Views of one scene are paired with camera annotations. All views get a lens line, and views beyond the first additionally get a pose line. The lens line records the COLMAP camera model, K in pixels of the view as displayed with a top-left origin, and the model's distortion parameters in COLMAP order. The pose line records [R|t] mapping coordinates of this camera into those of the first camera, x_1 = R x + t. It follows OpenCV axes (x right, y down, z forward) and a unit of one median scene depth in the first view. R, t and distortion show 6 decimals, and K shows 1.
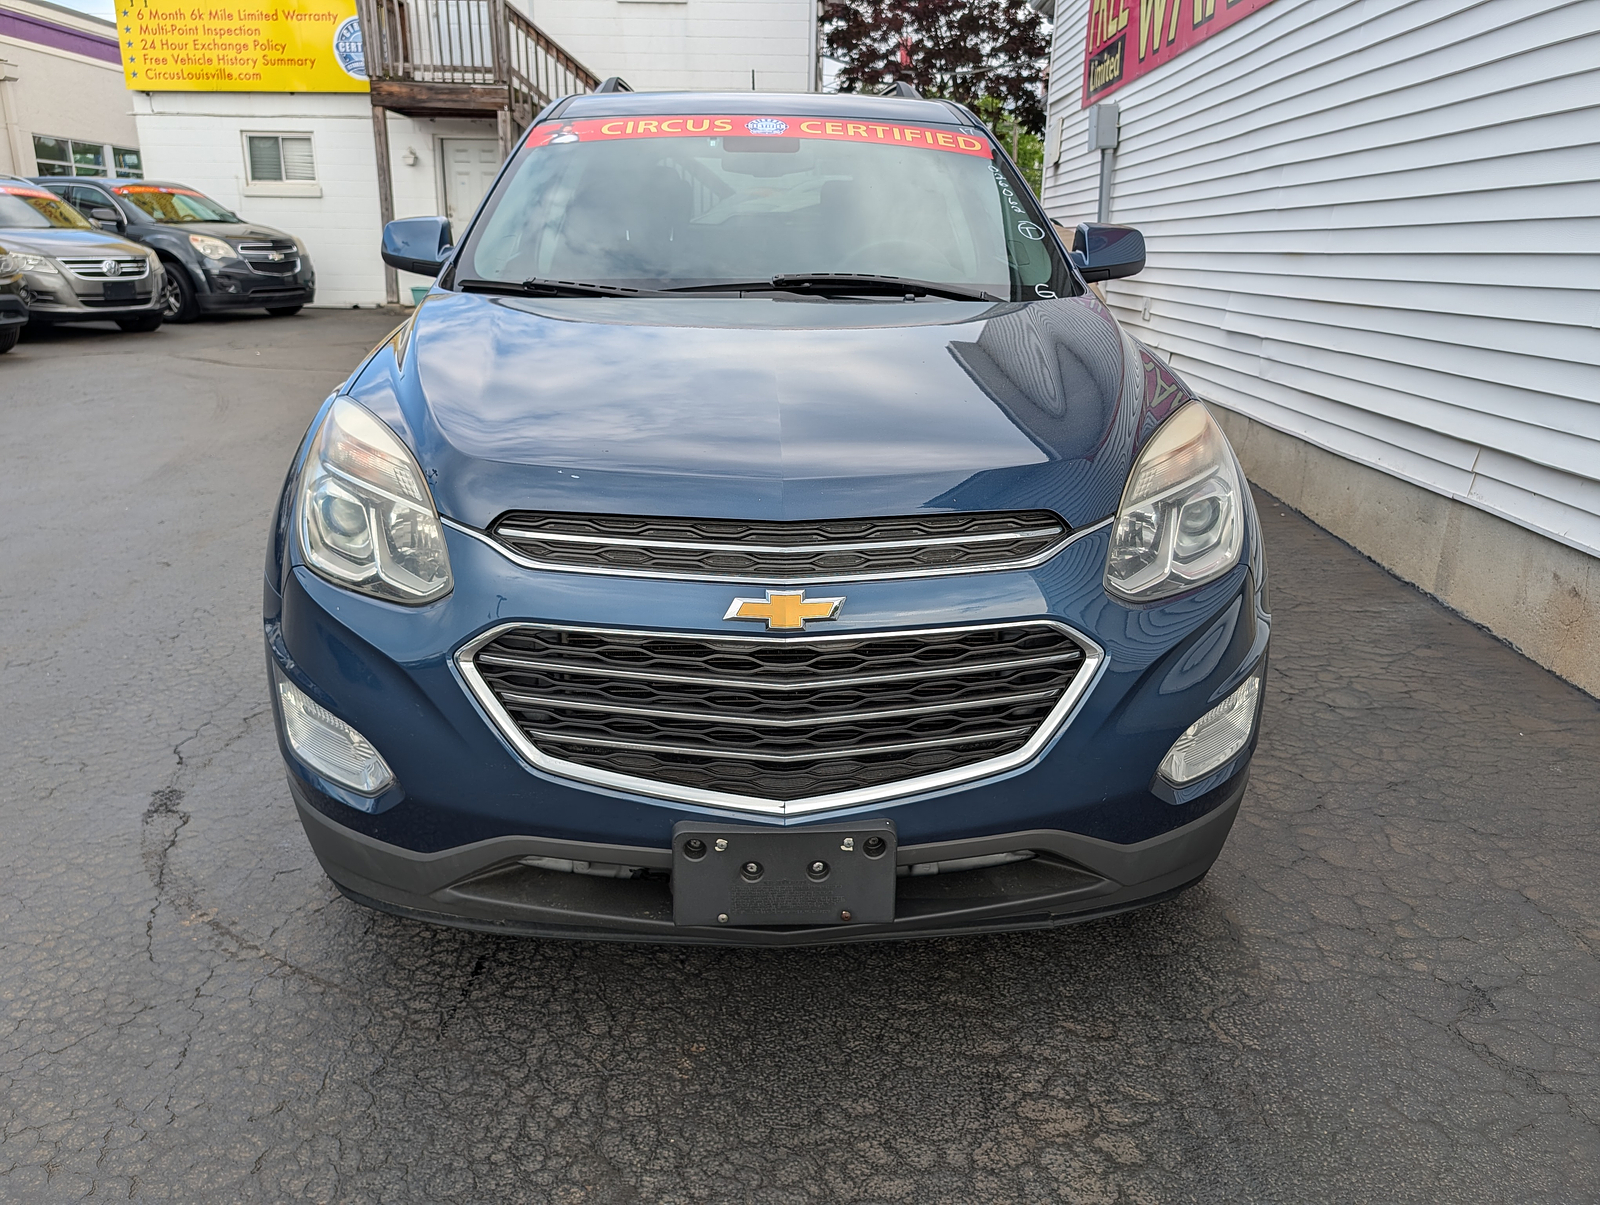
lens RADIAL K [[1142.7, 0, 799.3], [0, 1142.7, 603.4], [0, 0, 1]] dist [0.029110, -0.018961]
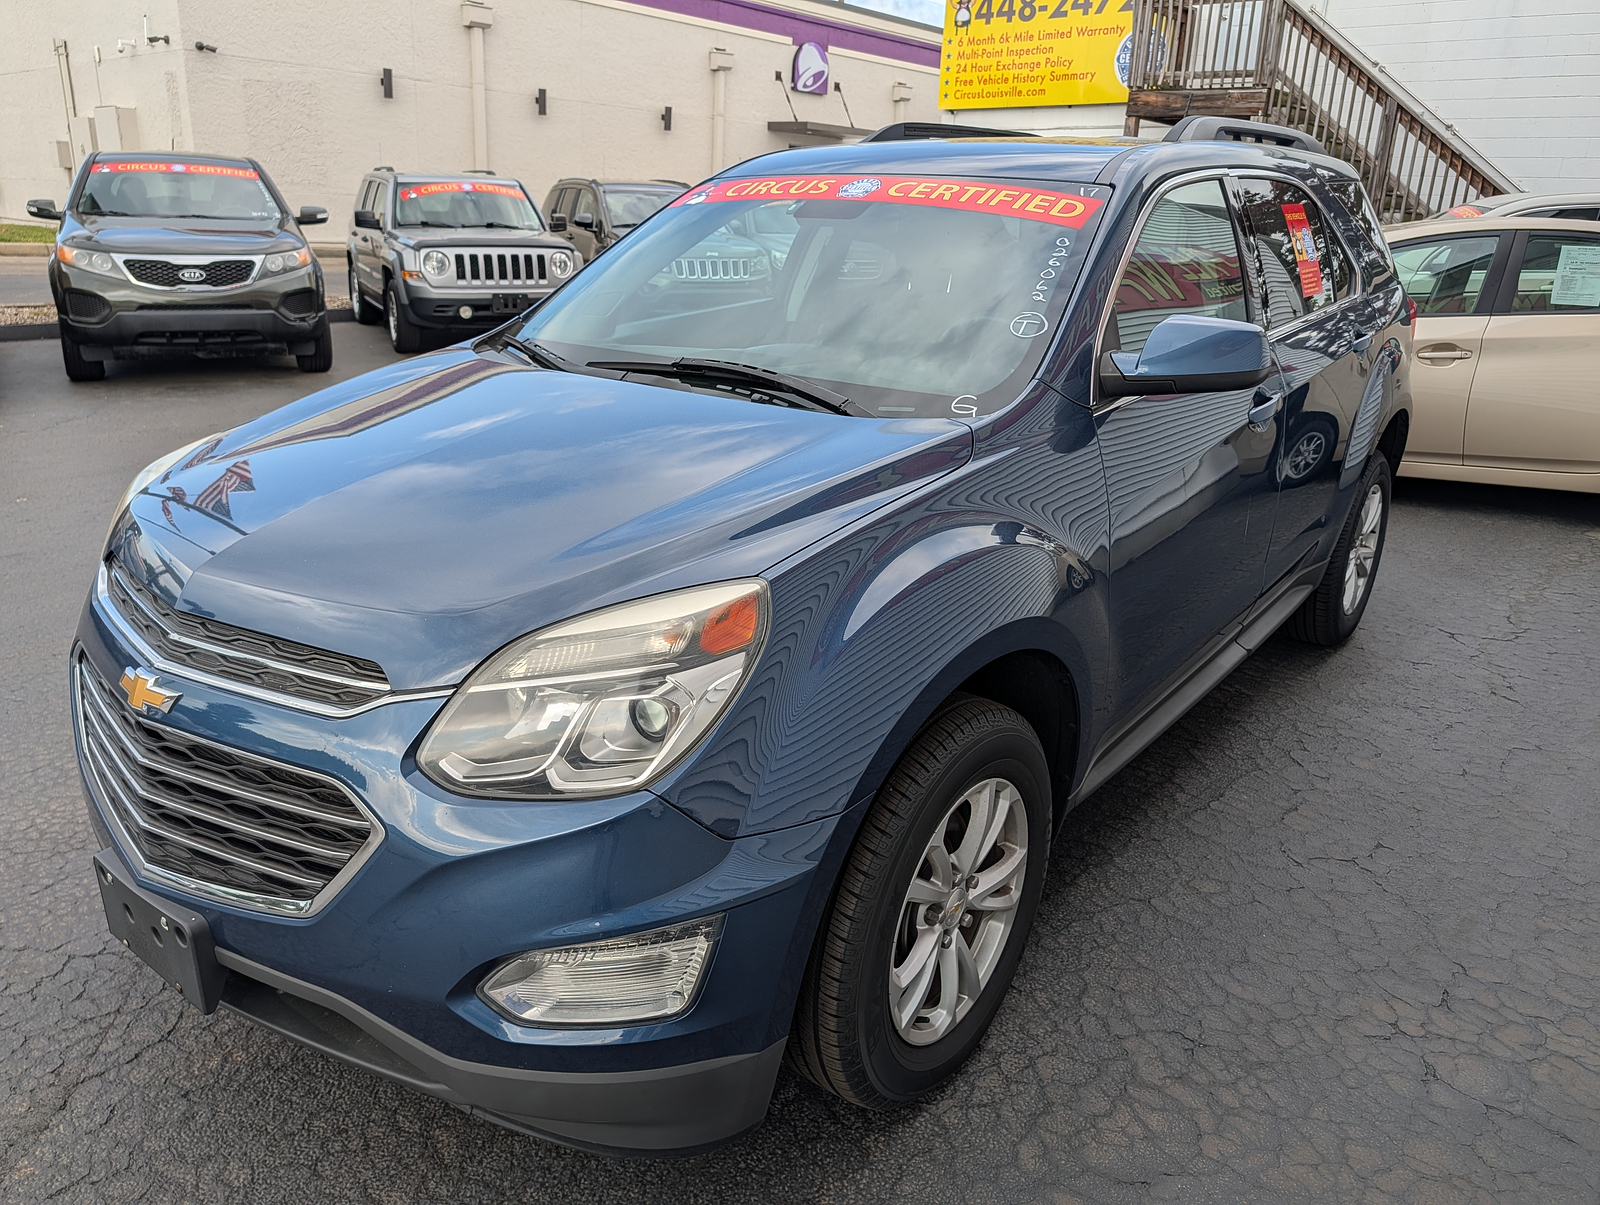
lens RADIAL K [[1142.7, 0, 799.8], [0, 1142.7, 600.8], [0, 0, 1]] dist [0.029110, -0.018961]
pose [[0.765917, 0.224099, -0.602620, 0.114287], [-0.223695, 0.971612, 0.077006, -0.030919], [0.602770, 0.075822, 0.794304, 0.054230]]
